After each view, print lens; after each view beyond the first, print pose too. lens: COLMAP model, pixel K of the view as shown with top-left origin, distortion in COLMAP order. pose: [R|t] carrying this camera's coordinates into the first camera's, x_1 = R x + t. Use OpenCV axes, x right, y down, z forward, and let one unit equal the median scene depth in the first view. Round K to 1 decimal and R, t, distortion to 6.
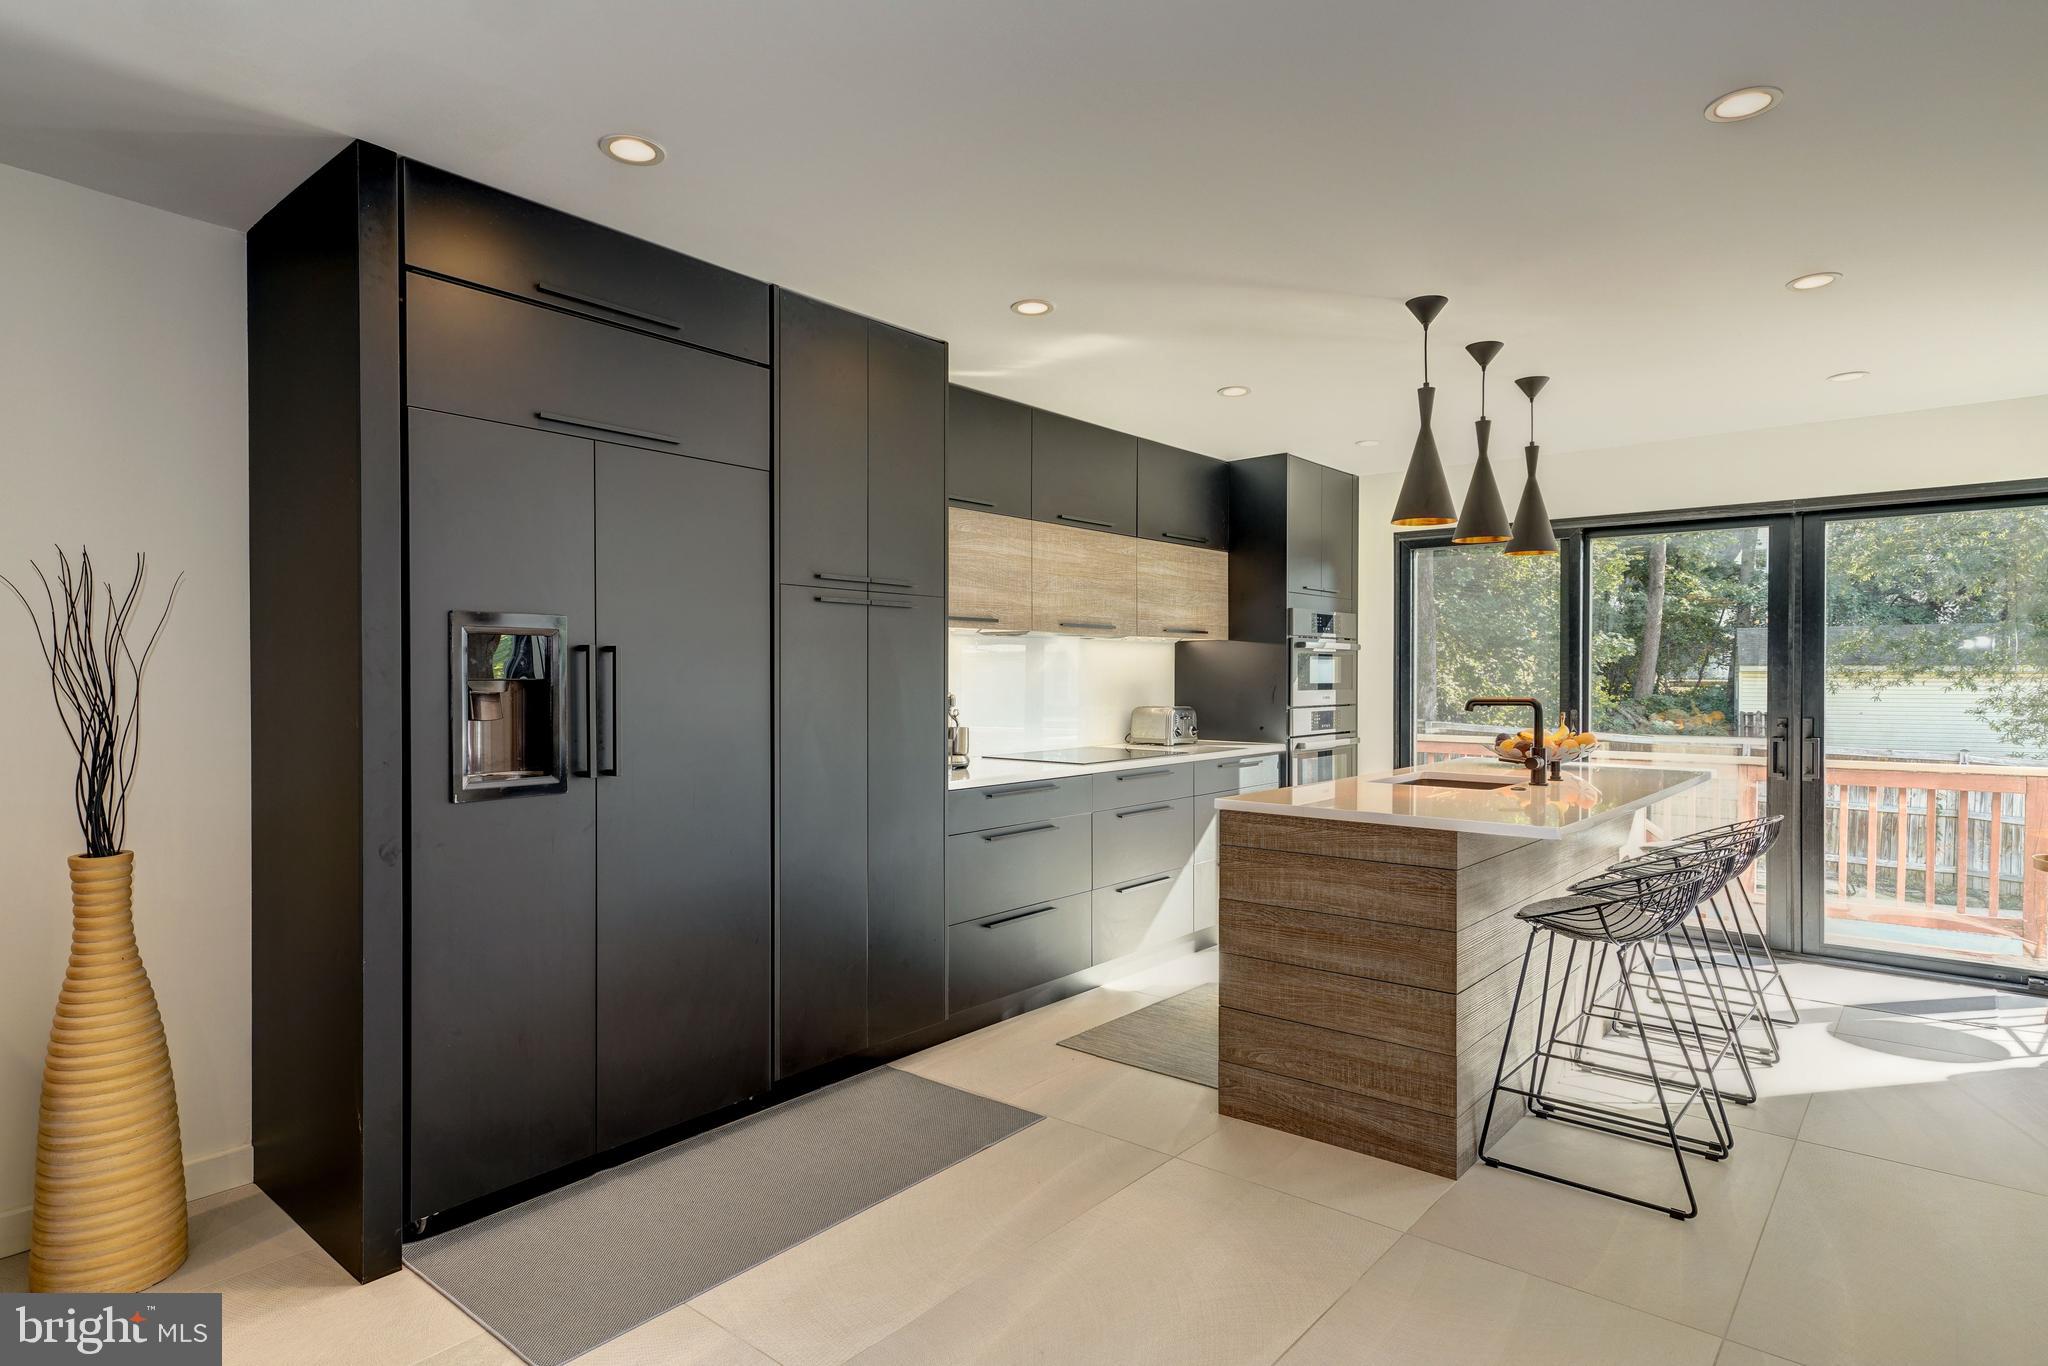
lens RADIAL K [[1107.7, 0, 993.1], [0, 1107.7, 684.0], [0, 0, 1]] dist [0.002028, 0.008876]
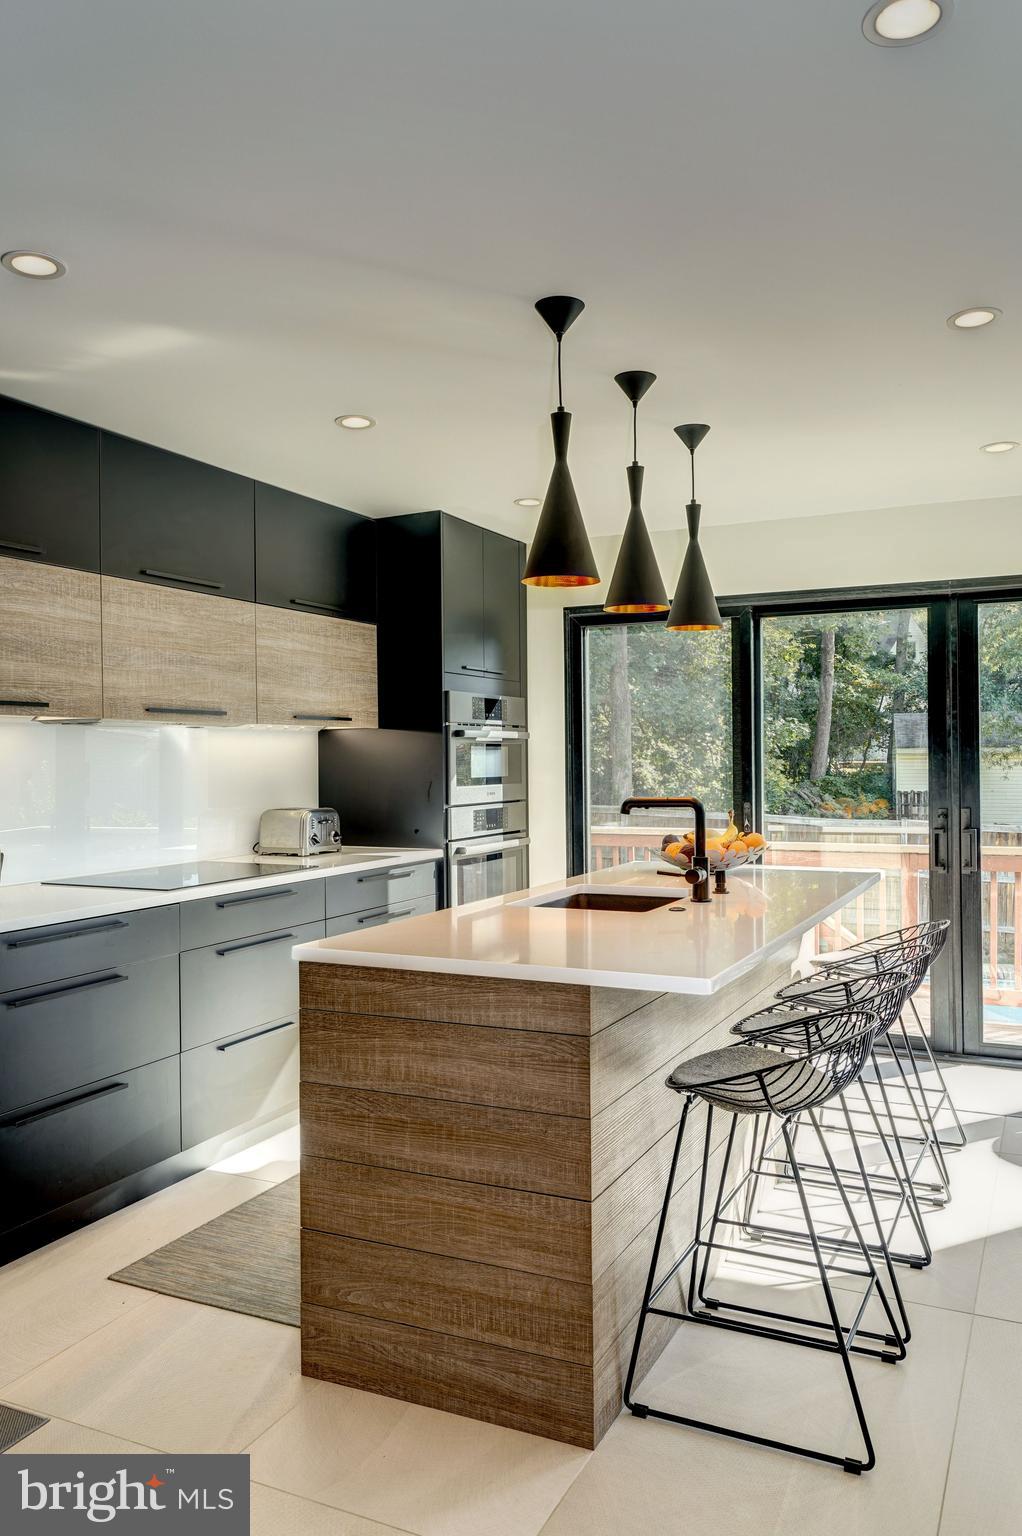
lens RADIAL K [[1151.1, 0, 511.0], [0, 1151.1, 768.0], [0, 0, 1]] dist [0.003794, 0.004576]
pose [[0.963898, -0.012641, 0.265972, 0.101928], [0.013375, 0.999910, -0.000950, -0.009457], [-0.265936, 0.004473, 0.963980, 0.163782]]
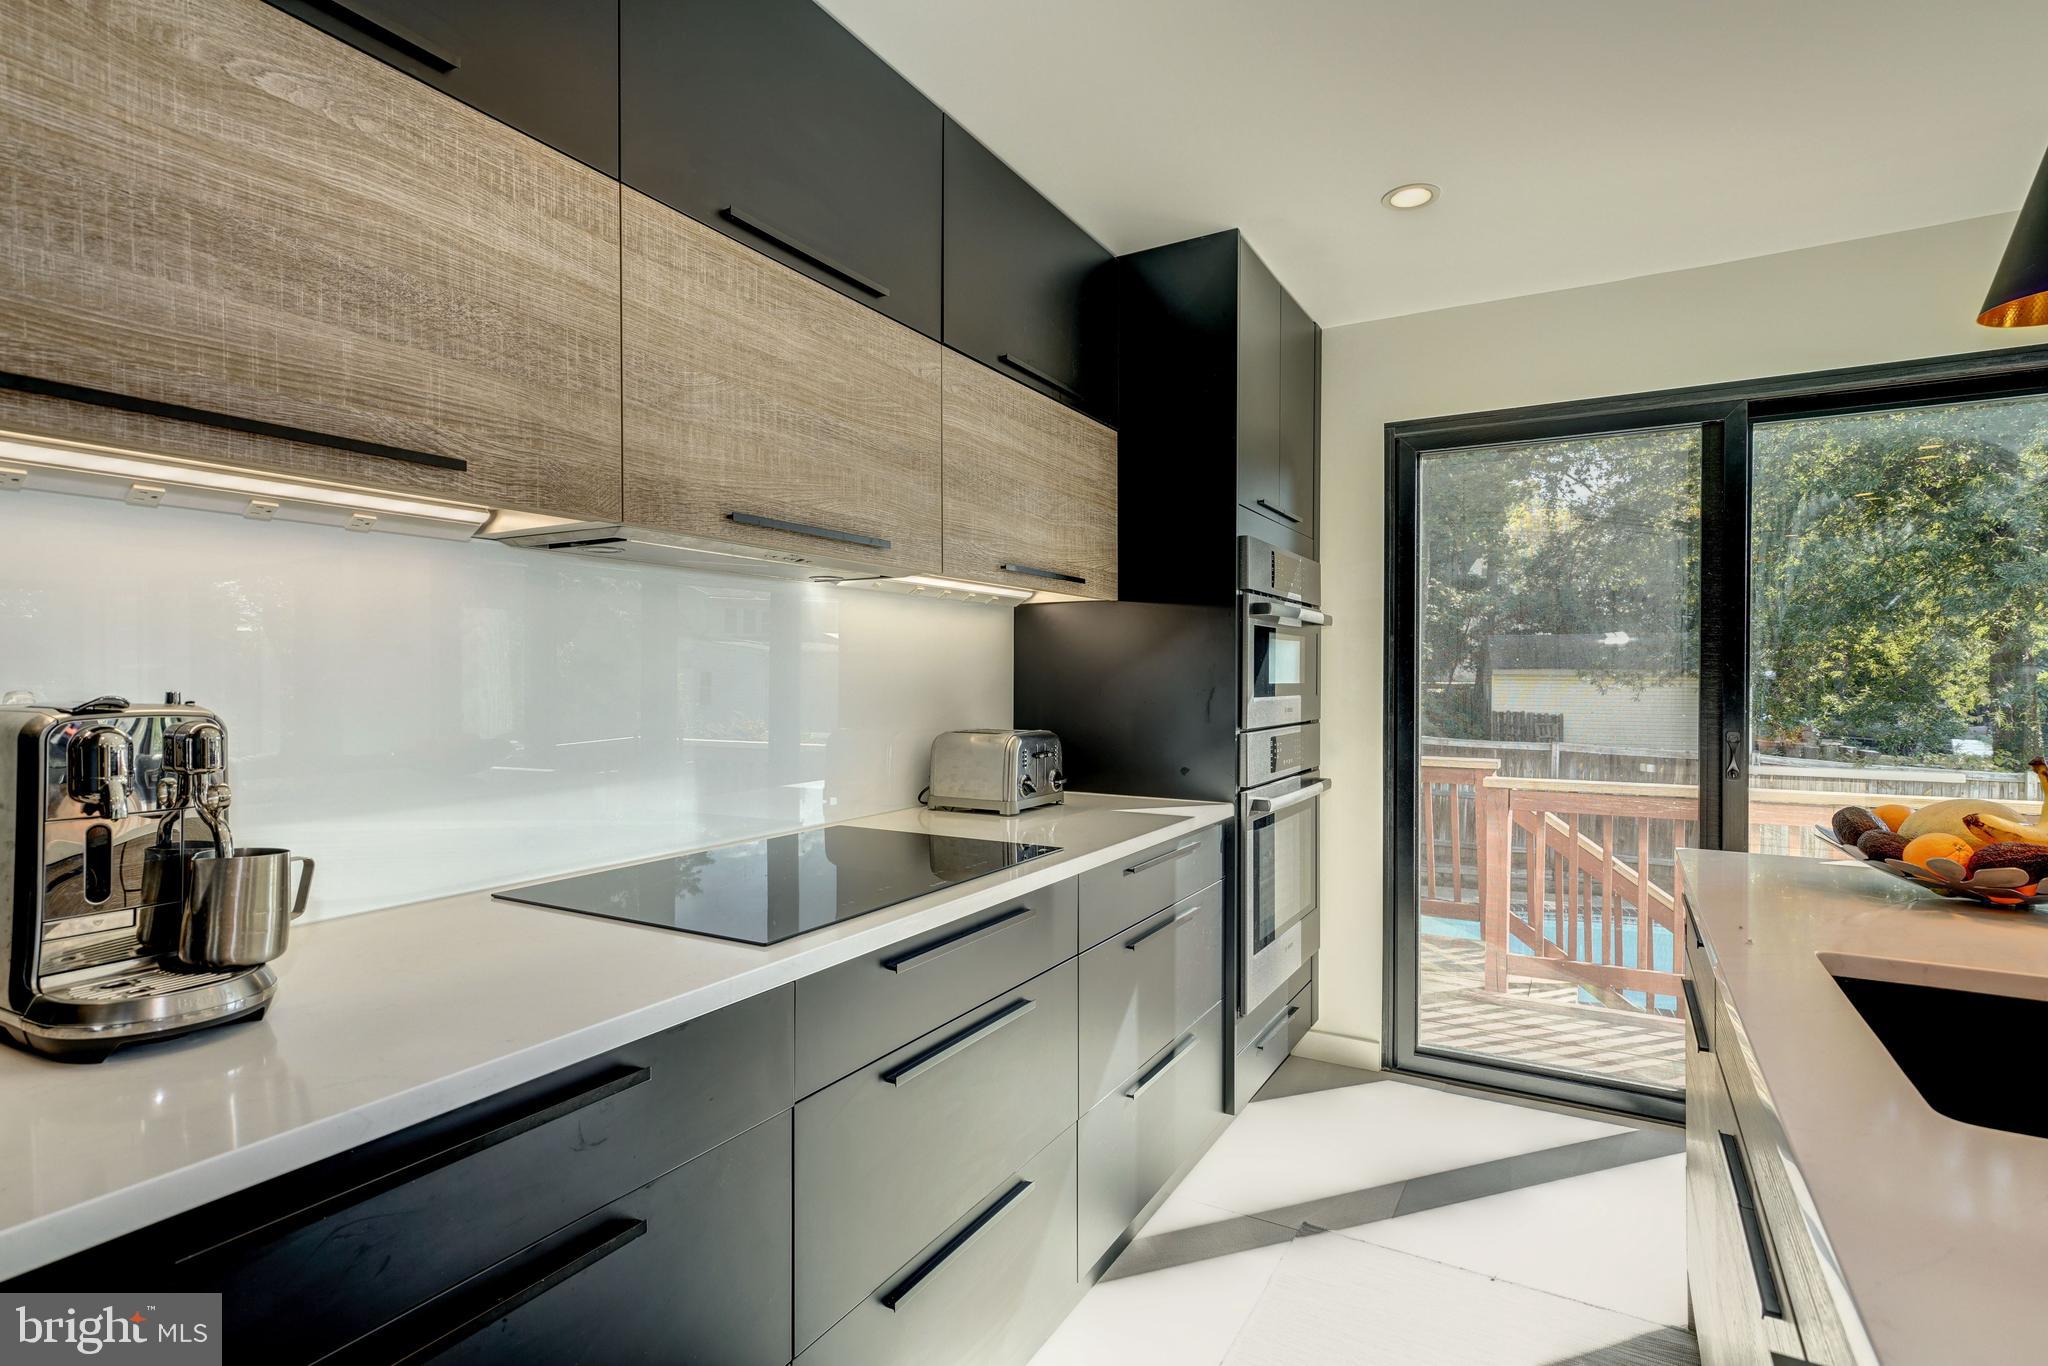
lens RADIAL K [[1035.8, 0, 1024.0], [0, 1035.8, 683.0], [0, 0, 1]] dist [0.005857, 0.000343]
pose [[0.979267, 0.000978, 0.202573, 0.096005], [-0.000508, 0.999997, -0.002371, 0.000414], [-0.202575, 0.002219, 0.979264, 0.723700]]
